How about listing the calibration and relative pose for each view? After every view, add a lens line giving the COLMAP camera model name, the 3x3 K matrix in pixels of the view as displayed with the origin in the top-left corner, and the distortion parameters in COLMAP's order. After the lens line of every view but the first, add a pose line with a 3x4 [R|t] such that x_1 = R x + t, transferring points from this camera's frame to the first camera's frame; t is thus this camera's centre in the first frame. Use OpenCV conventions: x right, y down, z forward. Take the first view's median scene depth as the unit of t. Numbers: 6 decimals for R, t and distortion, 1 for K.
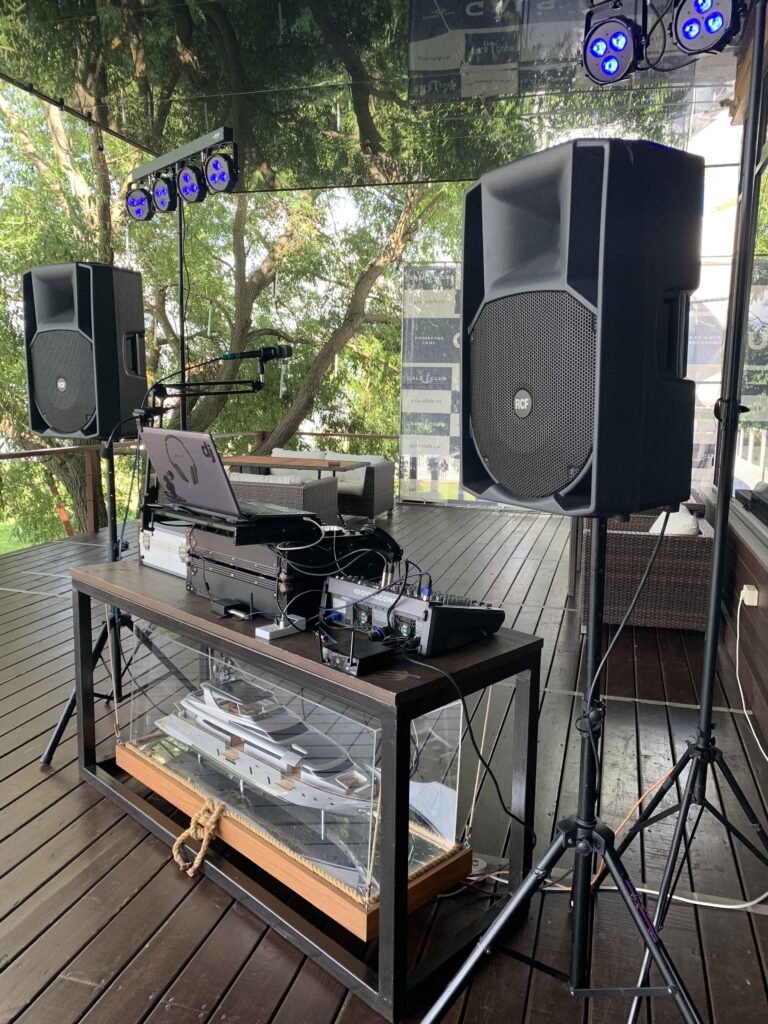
lens RADIAL K [[795.0, 0, 384.0], [0, 795.0, 512.0], [0, 0, 1]] dist [-0.003455, -0.002551]
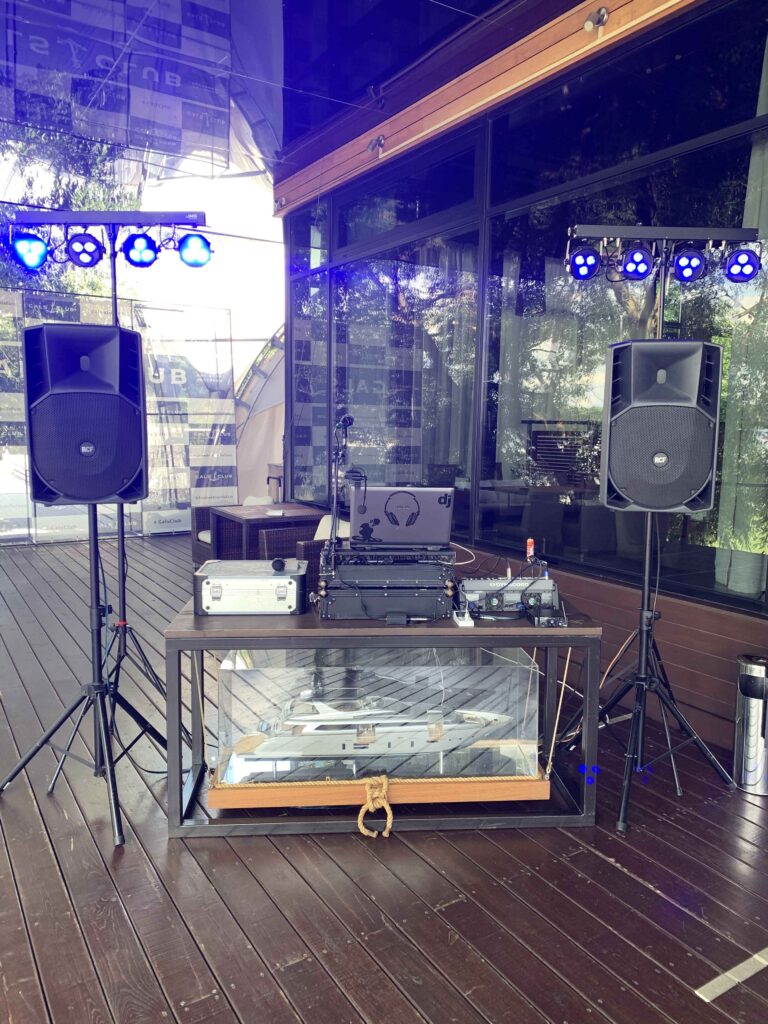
lens RADIAL K [[795.0, 0, 384.0], [0, 795.0, 512.0], [0, 0, 1]] dist [-0.003455, -0.002551]
pose [[0.674962, -0.081588, 0.733328, -1.173841], [0.115781, 0.993267, 0.003943, -0.062269], [-0.728712, 0.082244, 0.679864, 0.102764]]
